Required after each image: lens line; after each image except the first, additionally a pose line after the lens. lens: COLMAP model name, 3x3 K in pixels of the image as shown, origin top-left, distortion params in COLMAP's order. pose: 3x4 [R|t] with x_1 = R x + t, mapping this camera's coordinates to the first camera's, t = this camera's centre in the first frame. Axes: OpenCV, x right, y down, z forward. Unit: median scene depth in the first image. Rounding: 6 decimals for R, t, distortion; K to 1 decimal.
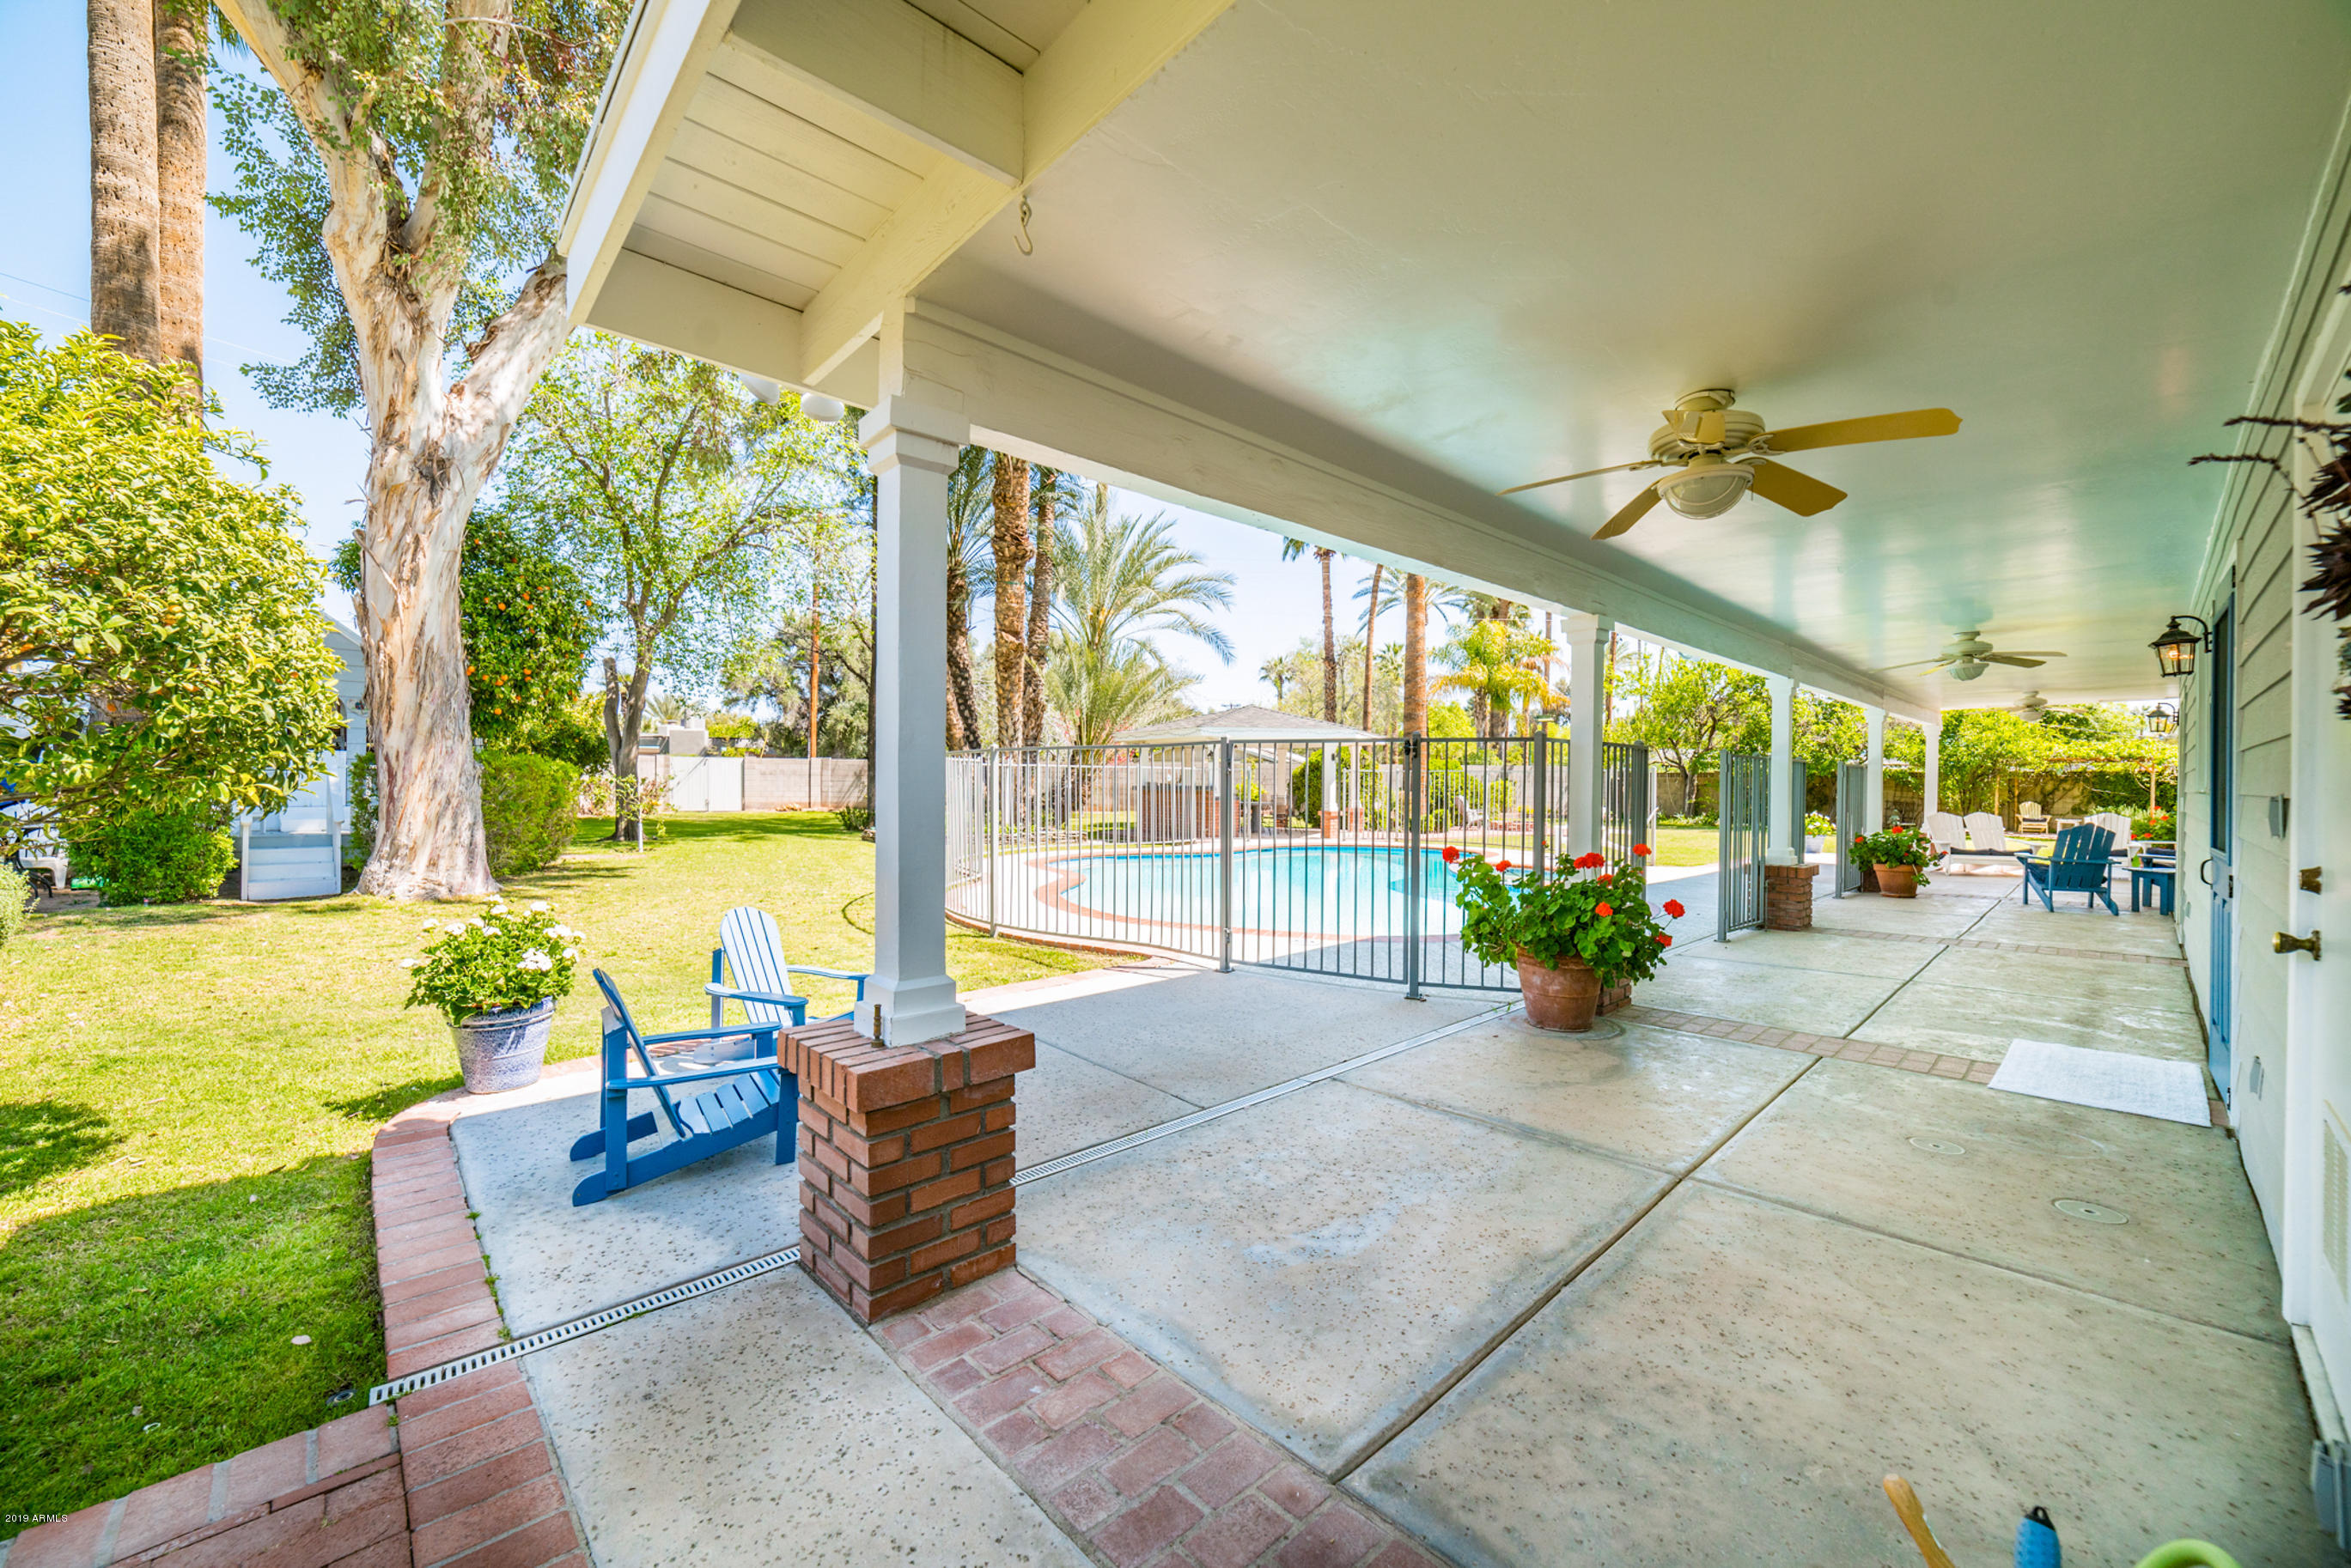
lens RADIAL K [[906.4, 0, 1174.1], [0, 906.4, 783.4], [0, 0, 1]] dist [-0.004130, 0.000583]
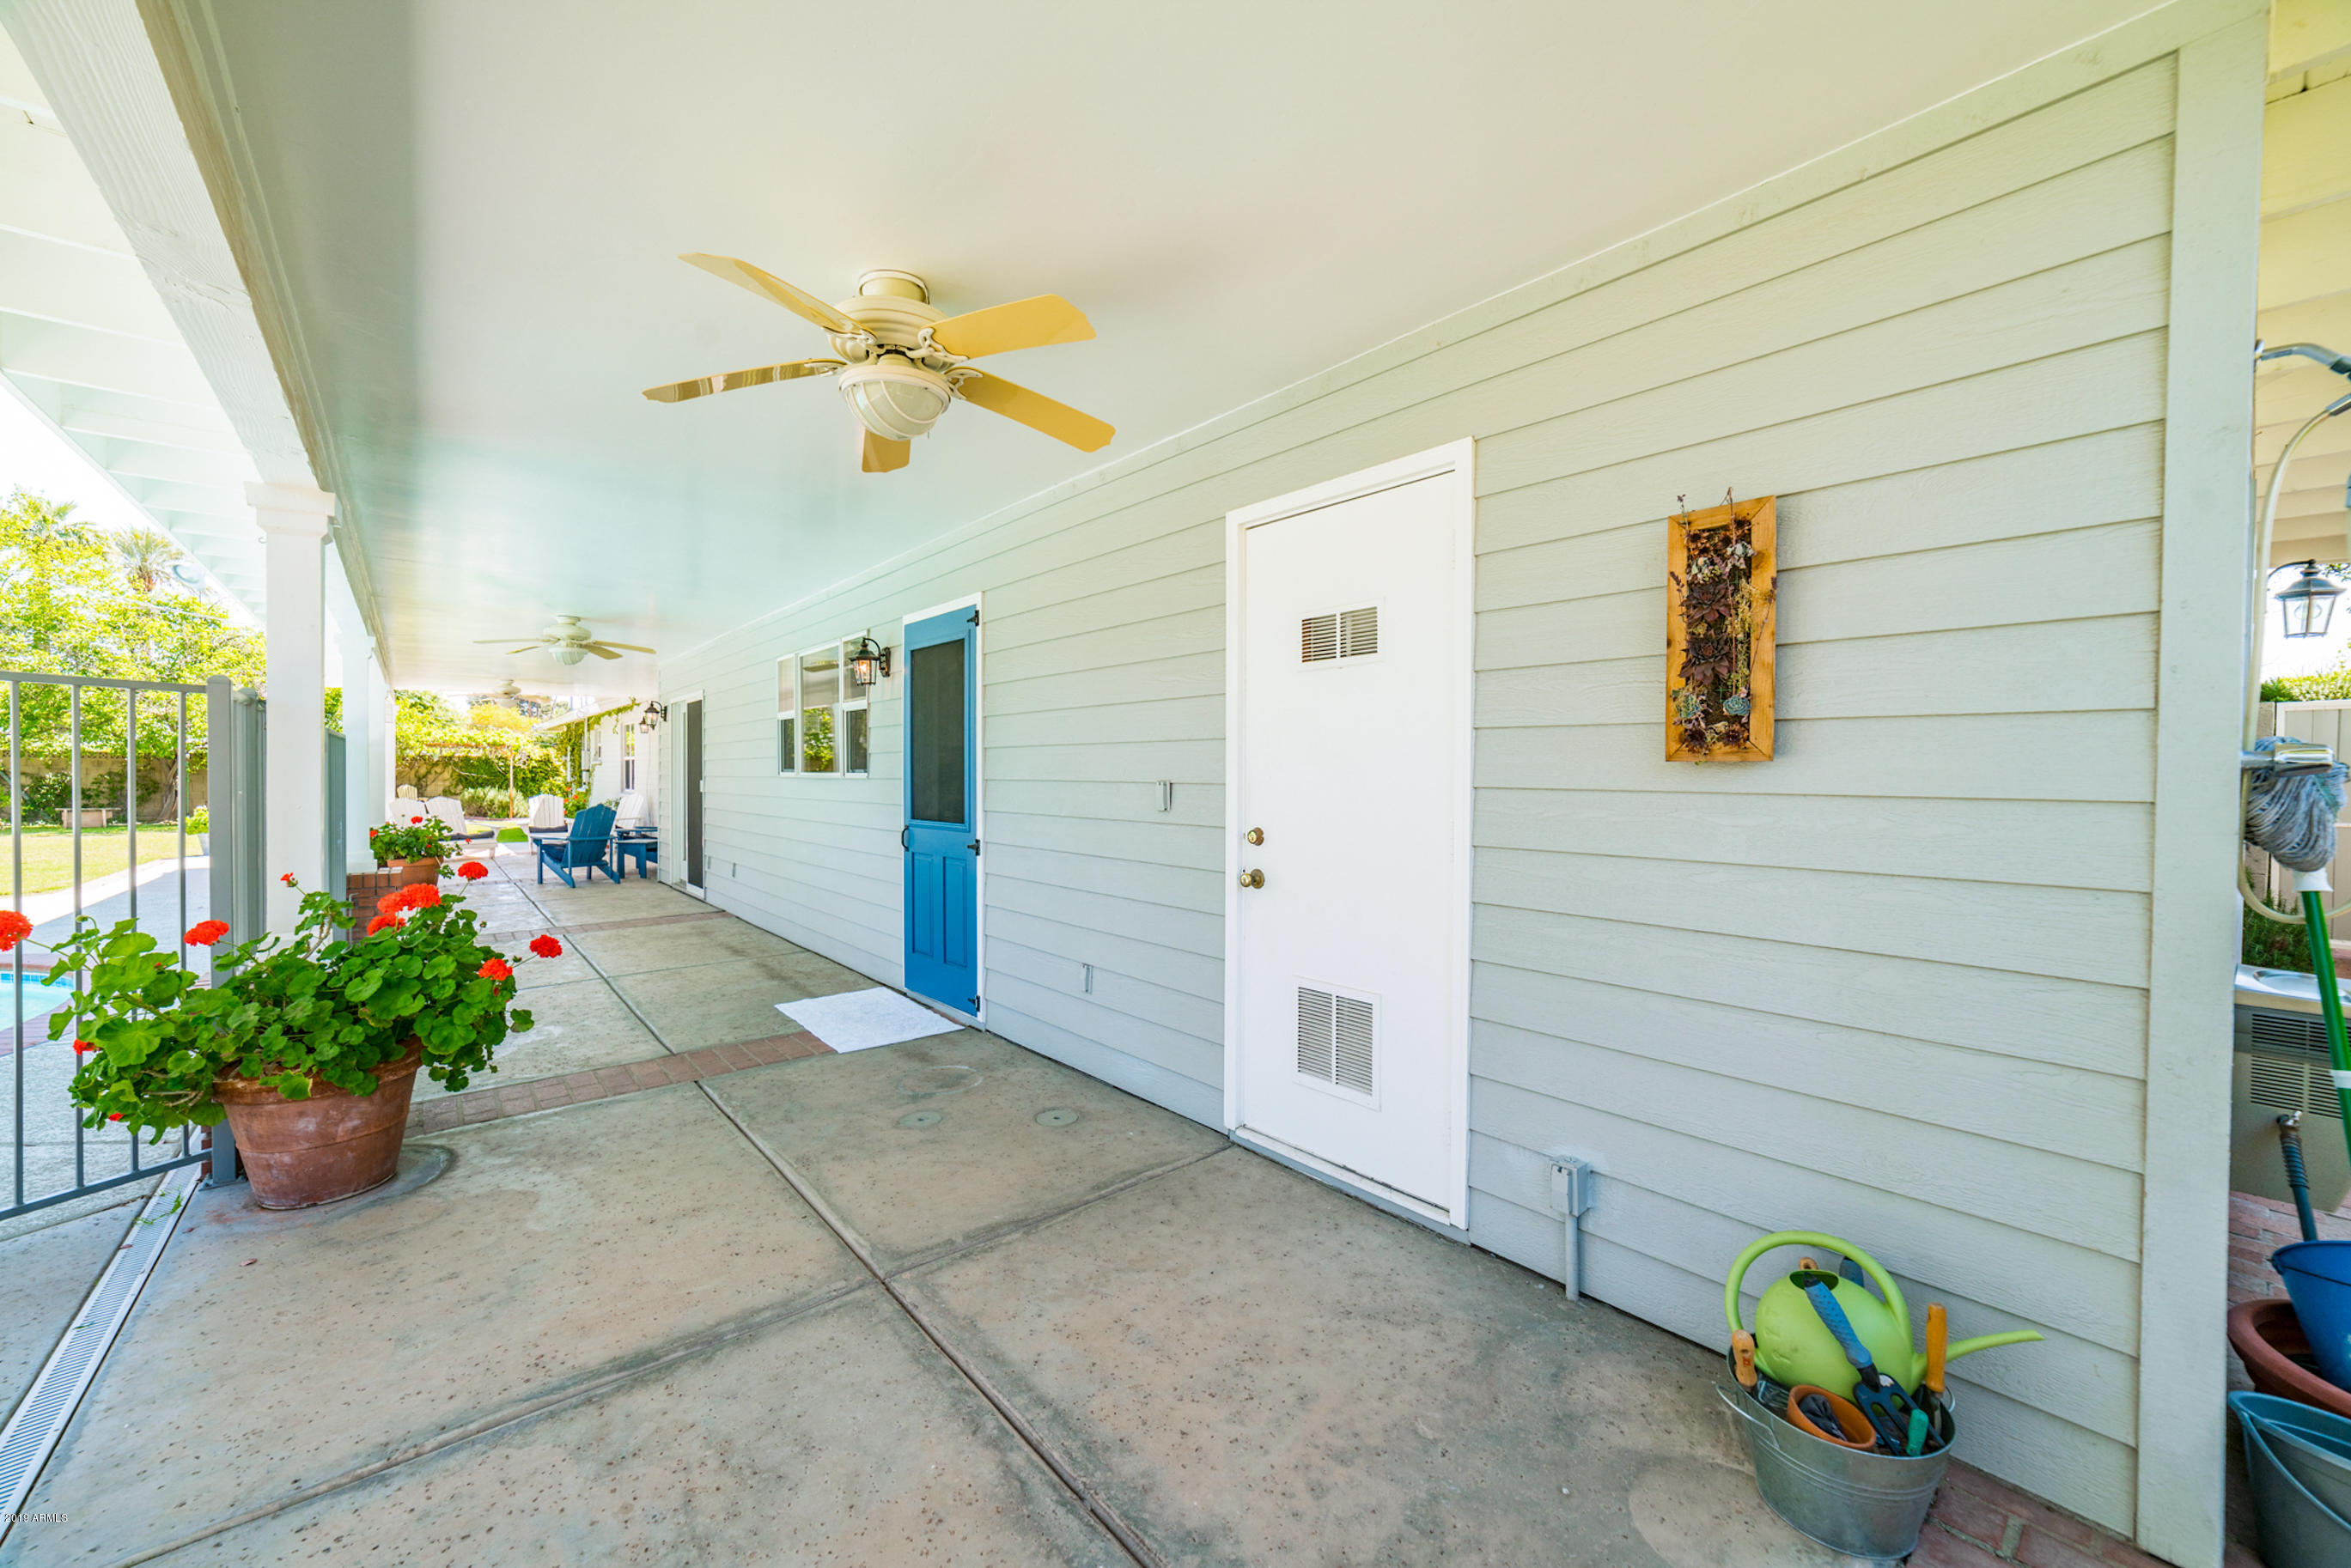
lens RADIAL K [[906.4, 0, 1172.6], [0, 906.4, 780.9], [0, 0, 1]] dist [-0.004130, 0.000583]
pose [[0.050374, -0.011878, 0.998660, -0.081396], [-0.004721, 0.999915, 0.012131, -0.001773], [-0.998719, -0.005326, 0.050314, 0.291048]]
